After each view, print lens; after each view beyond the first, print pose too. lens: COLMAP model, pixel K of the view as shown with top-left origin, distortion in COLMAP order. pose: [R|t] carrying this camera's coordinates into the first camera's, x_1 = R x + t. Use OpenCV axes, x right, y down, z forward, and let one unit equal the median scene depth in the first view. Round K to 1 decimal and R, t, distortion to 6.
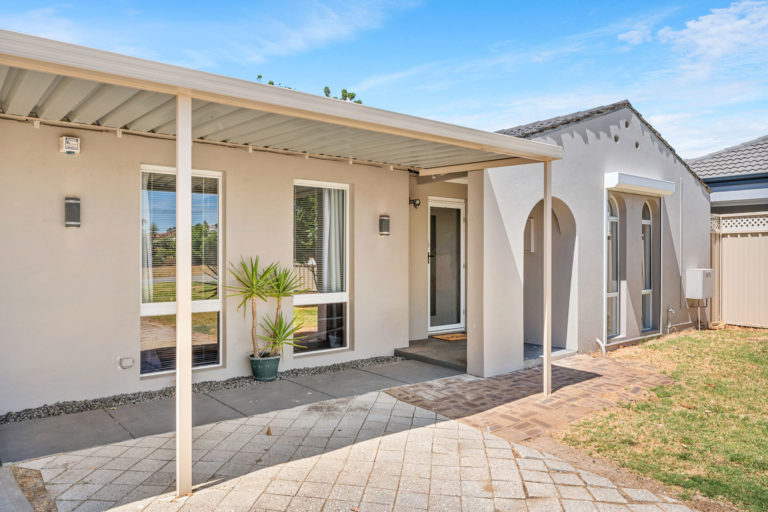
lens RADIAL K [[544.5, 0, 382.2], [0, 544.5, 254.3], [0, 0, 1]] dist [0.000751, 0.000089]
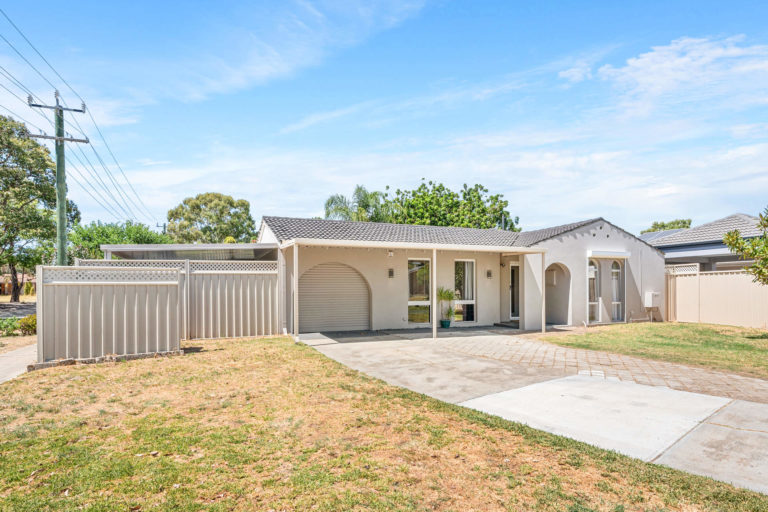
lens RADIAL K [[424.2, 0, 381.8], [0, 424.2, 287.5], [0, 0, 1]] dist [-0.006264, -0.000913]
pose [[0.956494, -0.006393, -0.291681, 0.097267], [0.003957, 0.999952, -0.008939, 0.022454], [0.291724, 0.007396, 0.956474, -1.011310]]
